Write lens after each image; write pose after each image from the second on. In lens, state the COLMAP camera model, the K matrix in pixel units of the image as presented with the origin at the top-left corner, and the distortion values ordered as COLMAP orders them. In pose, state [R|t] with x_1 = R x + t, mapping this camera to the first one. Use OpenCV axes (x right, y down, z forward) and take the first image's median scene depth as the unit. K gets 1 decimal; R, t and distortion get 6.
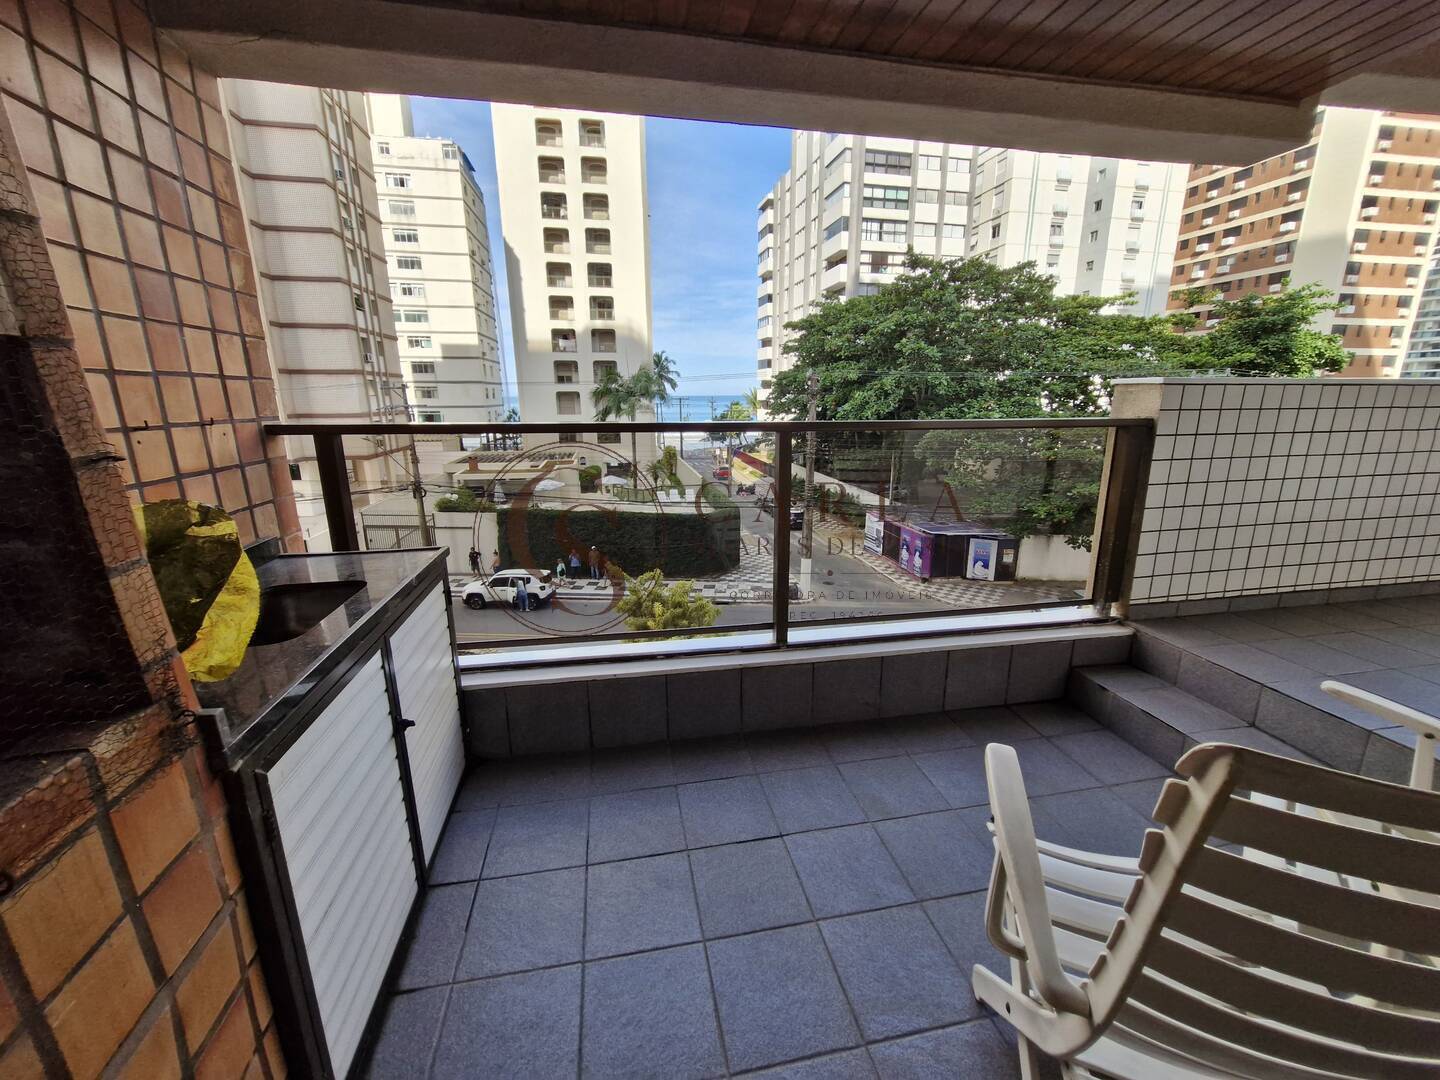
lens RADIAL K [[568.1, 0, 726.1], [0, 568.1, 535.3], [0, 0, 1]] dist [0.002248, 0.000180]
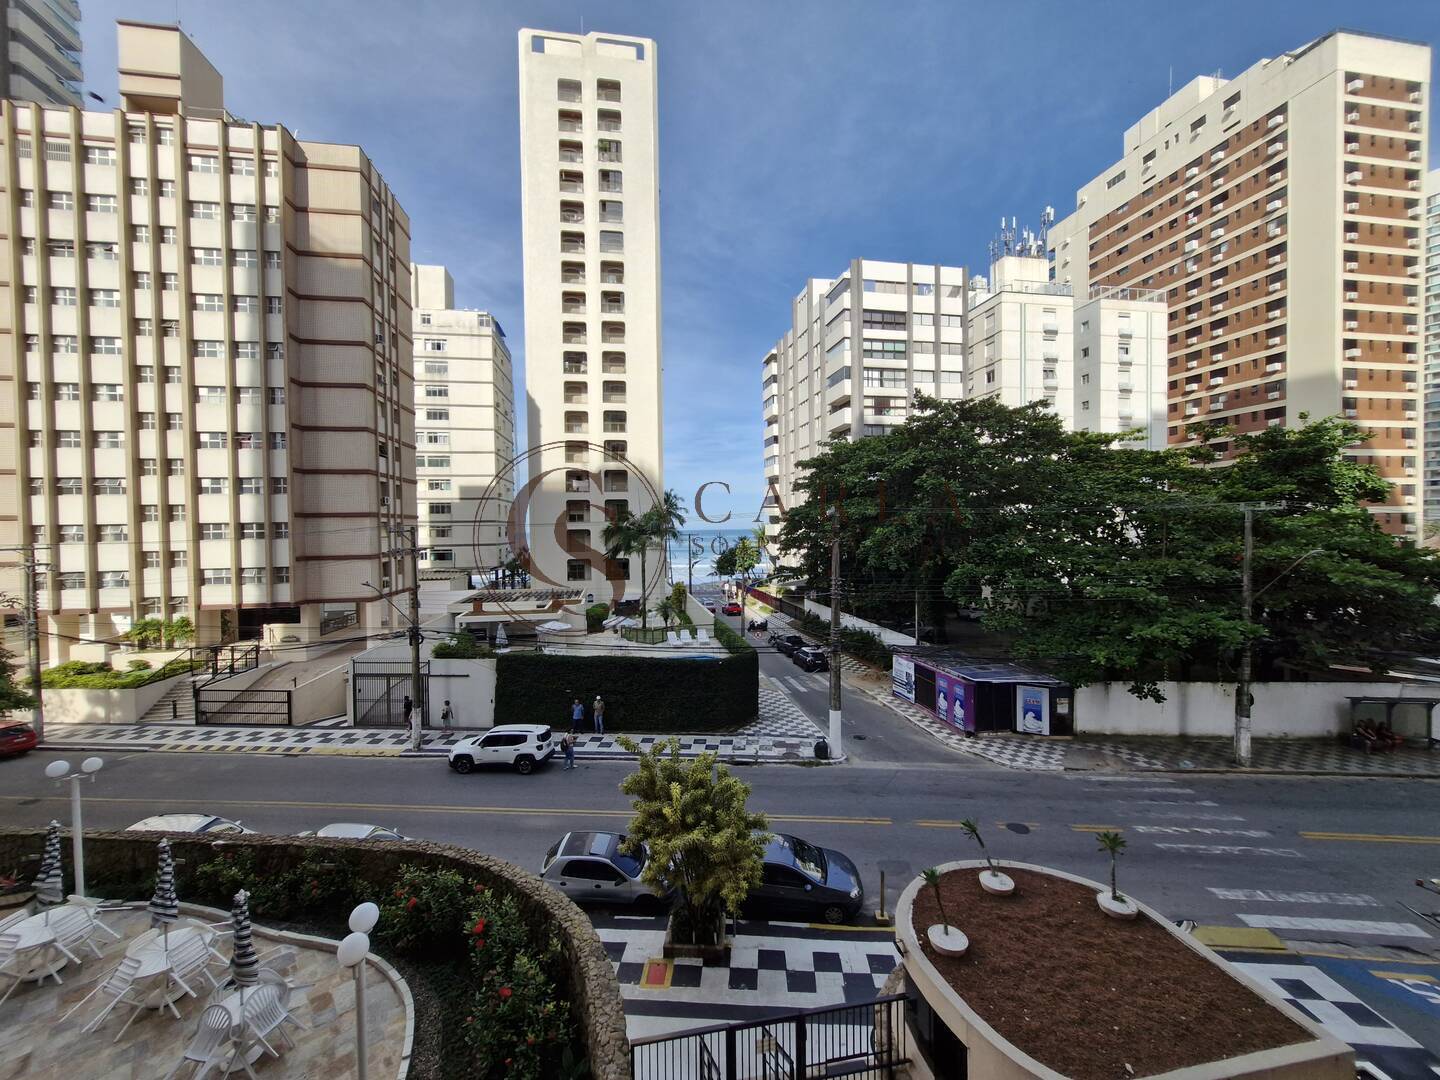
lens RADIAL K [[567.5, 0, 716.6], [0, 567.5, 538.4], [0, 0, 1]] dist [0.002688, 0.000086]
pose [[0.999598, -0.011591, -0.025865, -0.012126], [0.005533, 0.974801, -0.223009, -0.015582], [0.027798, 0.222777, 0.974473, 0.039980]]
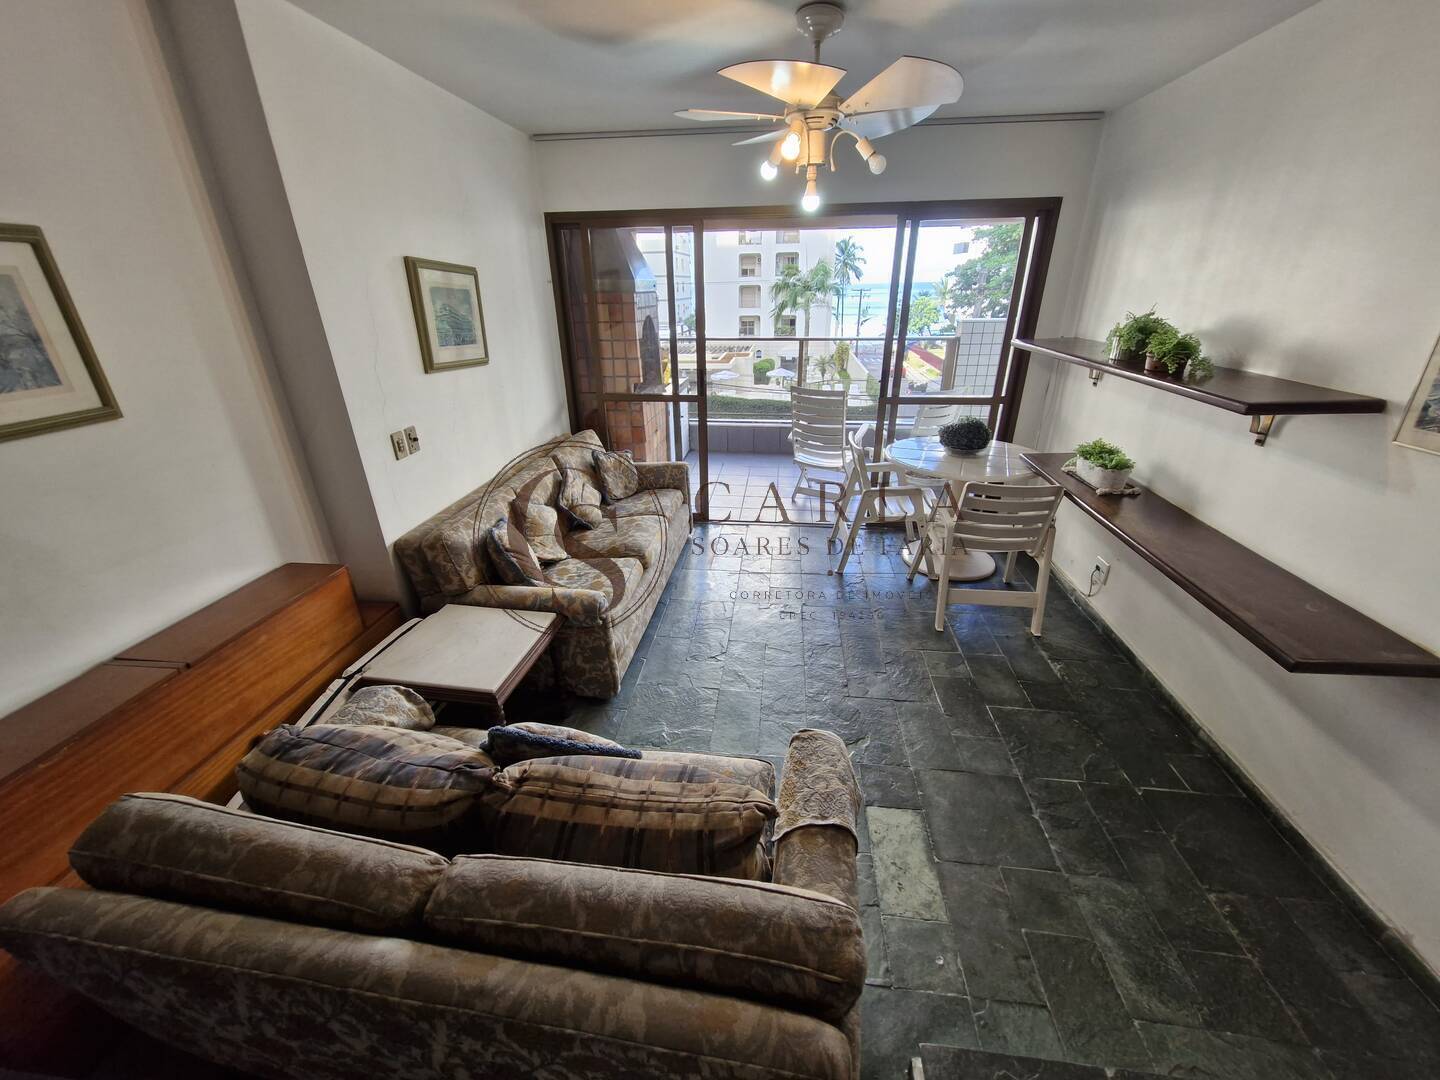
lens RADIAL K [[567.5, 0, 716.6], [0, 567.5, 538.4], [0, 0, 1]] dist [0.002688, 0.000086]
pose [[0.948427, 0.116989, -0.294617, 0.033613], [-0.062015, 0.979924, 0.189479, 0.013707], [0.310870, -0.161437, 0.936642, -0.098204]]
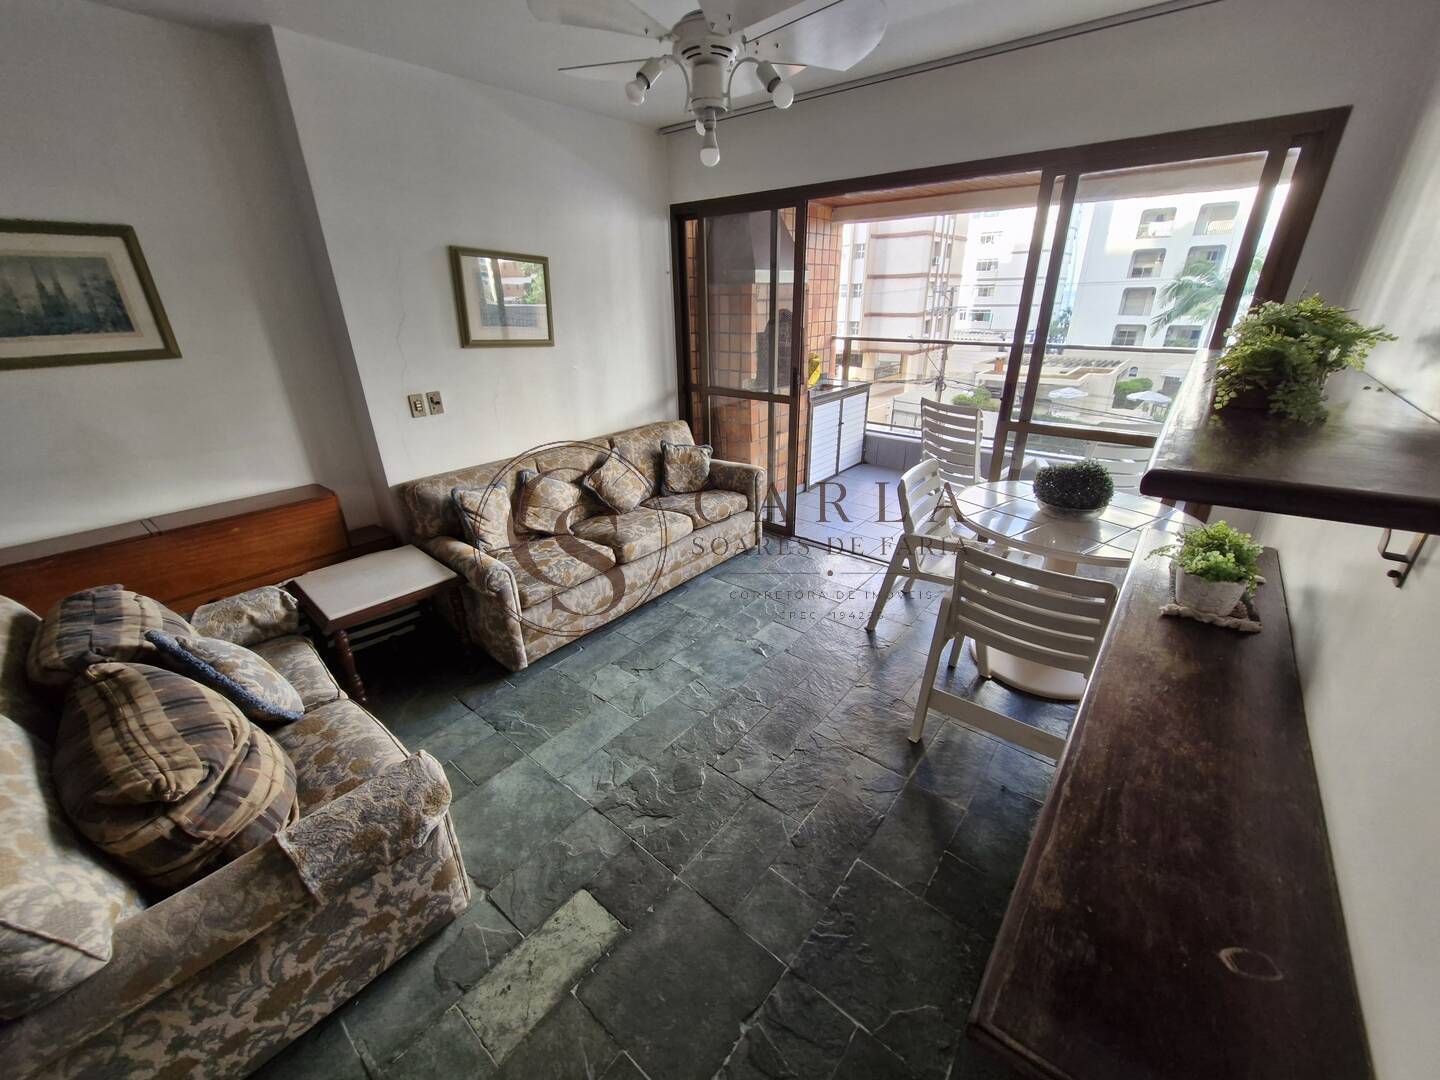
lens RADIAL K [[567.5, 0, 716.6], [0, 567.5, 538.4], [0, 0, 1]] dist [0.002688, 0.000086]
pose [[0.628102, 0.298482, -0.718607, 0.062018], [-0.172250, 0.953927, 0.245669, 0.009554], [0.758826, -0.030525, 0.650577, -0.070028]]
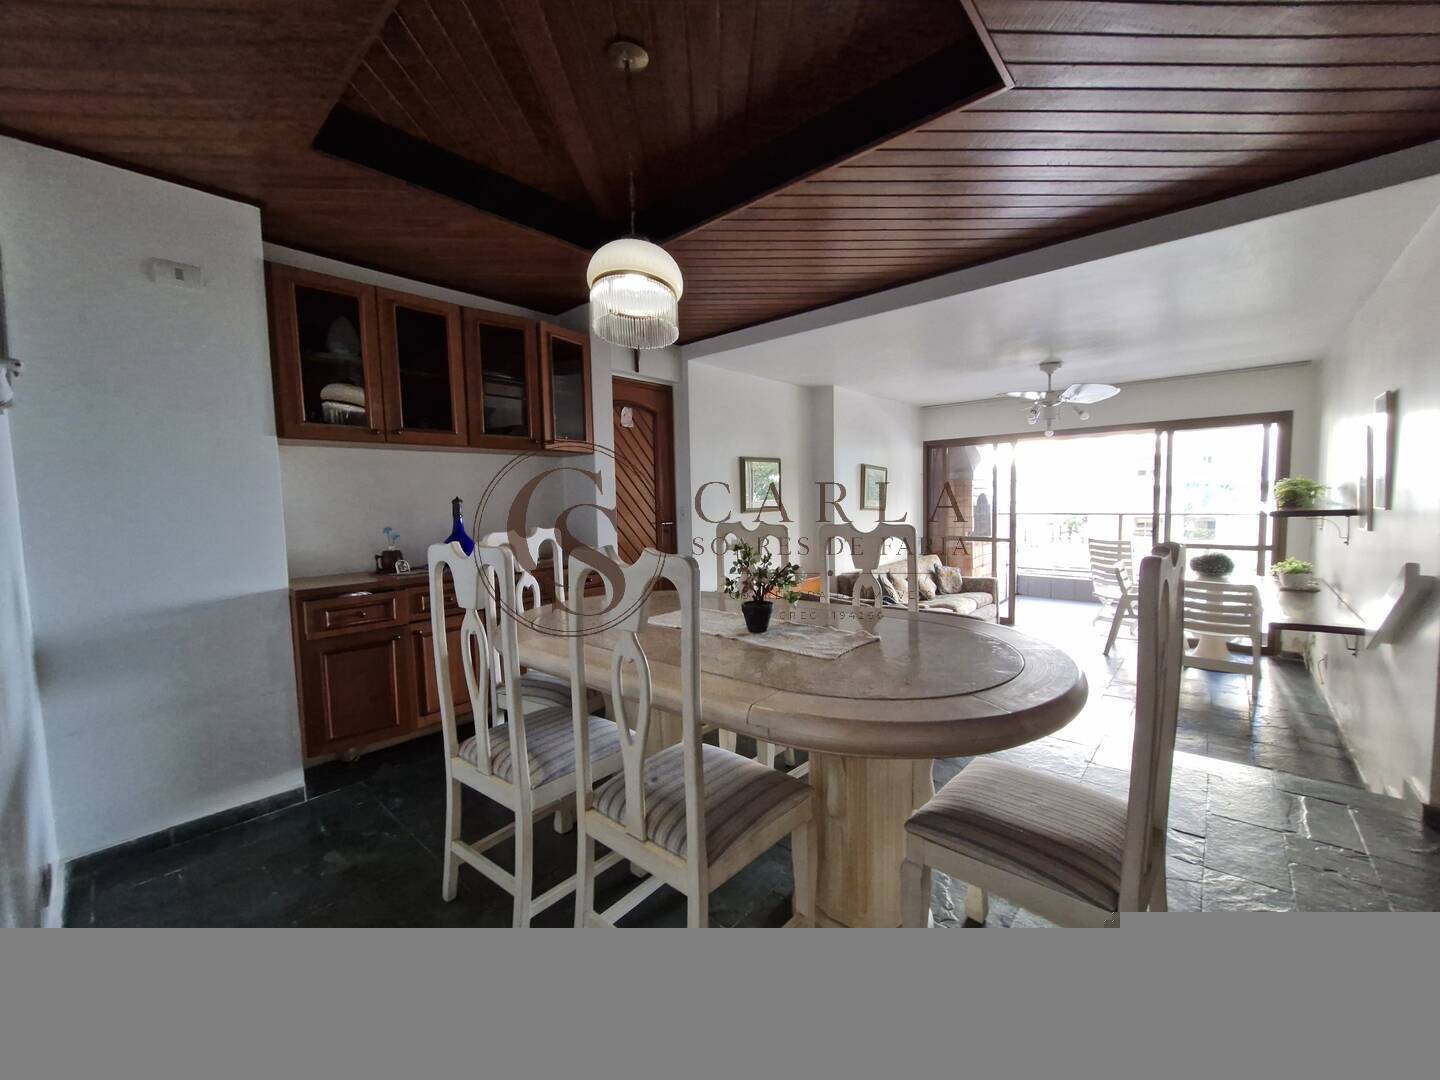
lens RADIAL K [[566.7, 0, 715.3], [0, 566.7, 539.0], [0, 0, 1]] dist [0.003689, -0.000228]
pose [[0.595073, 0.046089, -0.802349, 0.075069], [-0.168901, 0.983230, -0.068789, 0.032735], [0.785723, 0.176452, 0.592878, -0.157665]]
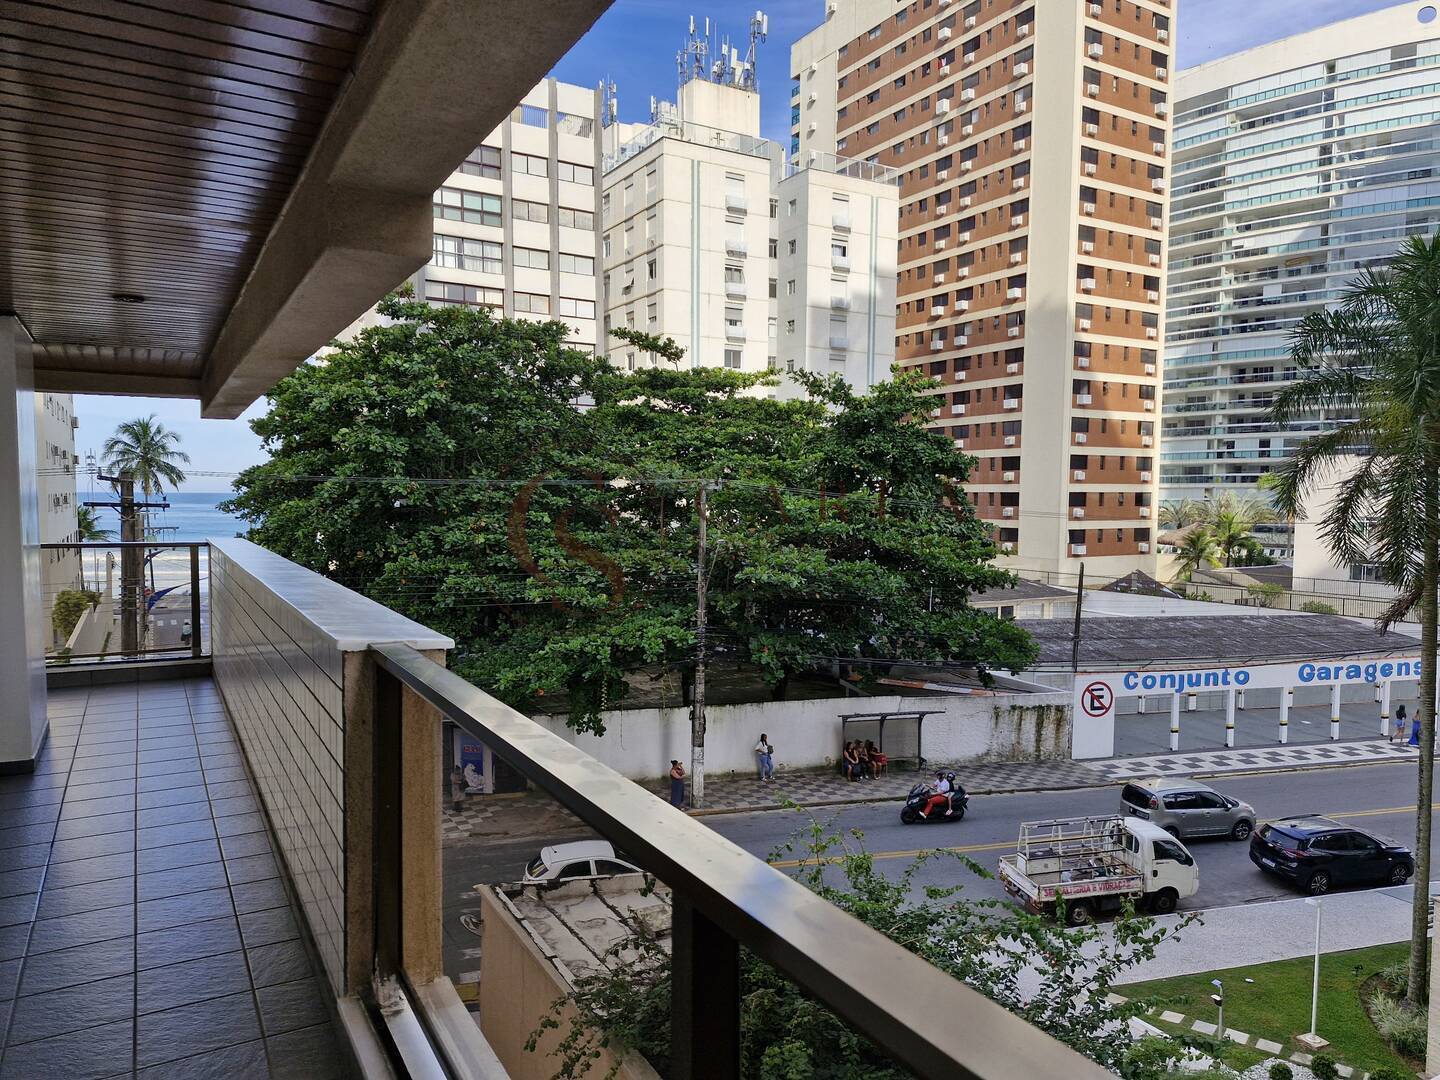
lens RADIAL K [[986.8, 0, 728.0], [0, 986.8, 561.1], [0, 0, 1]] dist [0.103889, -0.137467]
pose [[0.948623, -0.012159, 0.316175, 0.247700], [0.067054, 0.984290, -0.163330, 0.016930], [-0.309222, 0.176139, 0.934536, -0.116736]]
